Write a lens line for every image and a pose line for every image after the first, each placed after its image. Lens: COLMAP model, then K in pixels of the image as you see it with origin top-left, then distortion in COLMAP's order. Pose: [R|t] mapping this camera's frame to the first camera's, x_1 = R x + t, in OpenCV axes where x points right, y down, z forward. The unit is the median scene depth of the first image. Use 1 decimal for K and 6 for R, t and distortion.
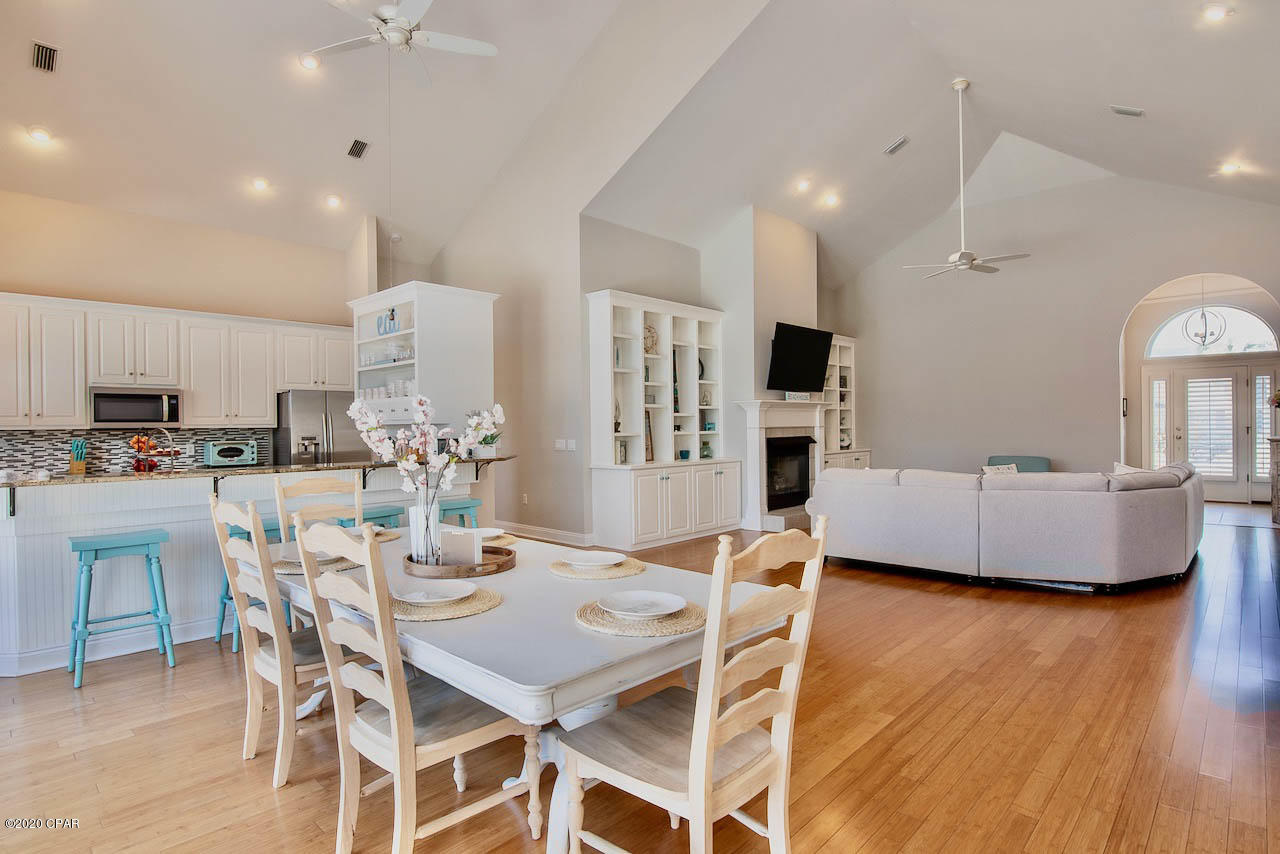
lens RADIAL K [[652.6, 0, 641.3], [0, 652.6, 435.8], [0, 0, 1]] dist [-0.015896, -0.002534]
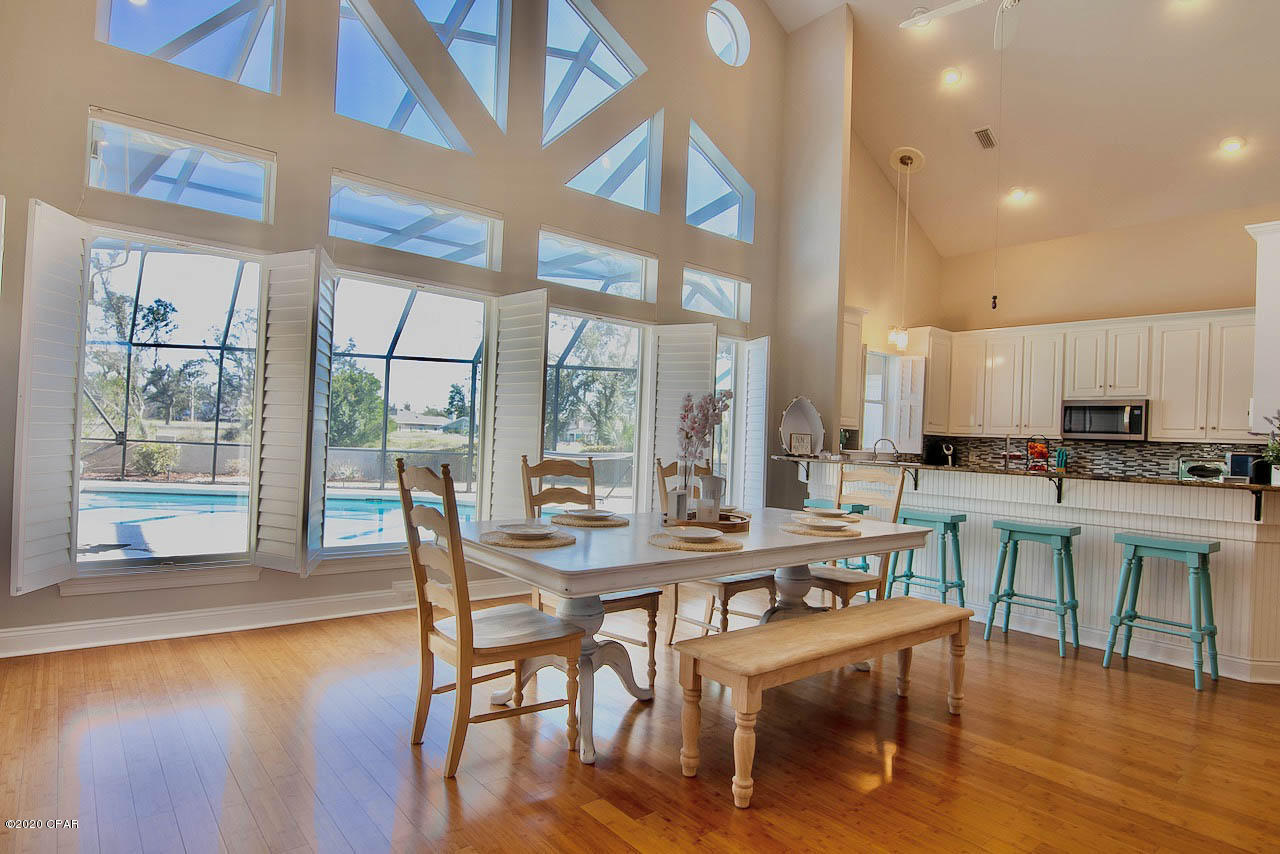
lens RADIAL K [[703.1, 0, 639.1], [0, 703.1, 433.7], [0, 0, 1]] dist [-0.012224, -0.002187]
pose [[-0.126823, 0.007170, -0.991899, 0.380638], [-0.040501, 0.999103, 0.012400, -0.004823], [0.991098, 0.041745, -0.126419, 0.392748]]
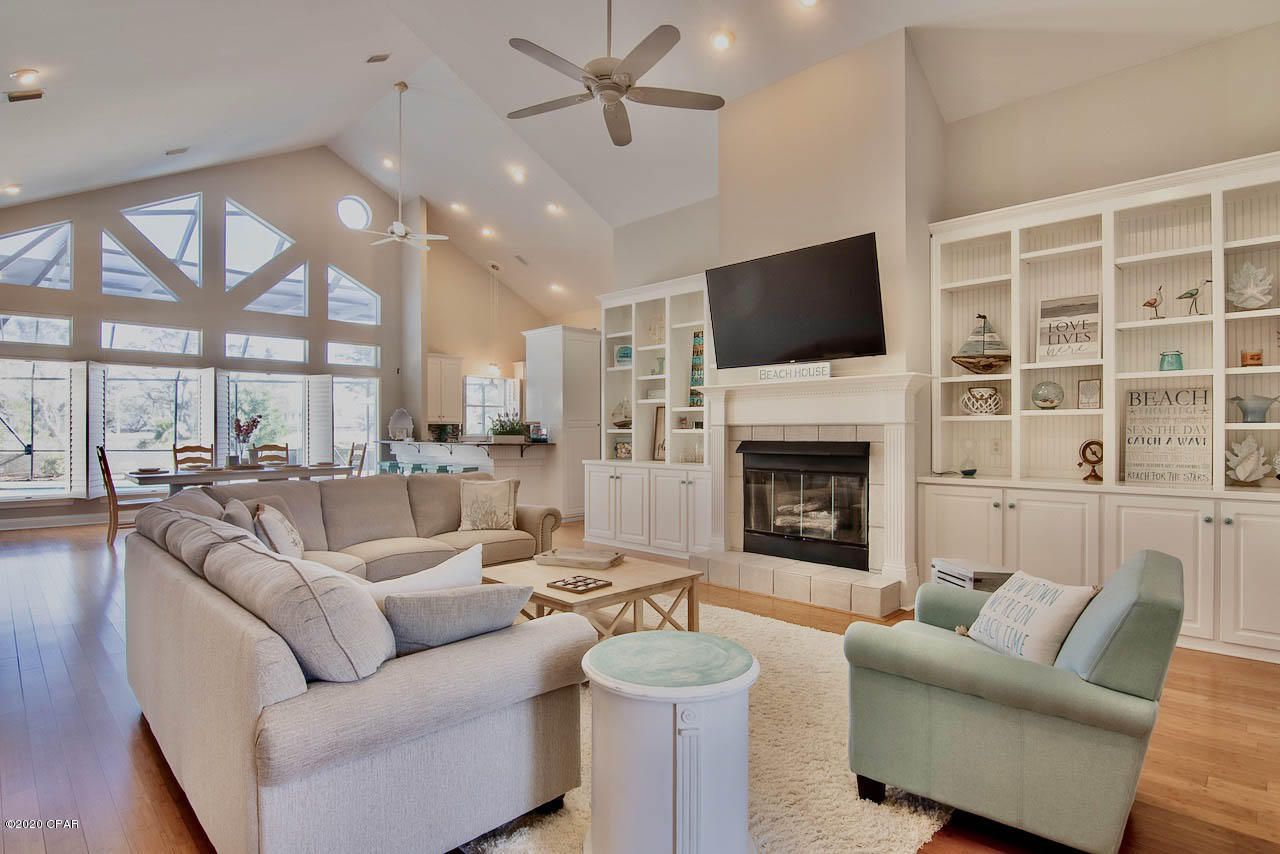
lens RADIAL K [[652.6, 0, 638.6], [0, 652.6, 428.2], [0, 0, 1]] dist [-0.015896, -0.002534]
pose [[-0.023066, 0.014587, -0.999628, 0.921573], [-0.000082, 0.999894, 0.014592, -0.021886], [0.999734, 0.000419, -0.023063, 0.991703]]
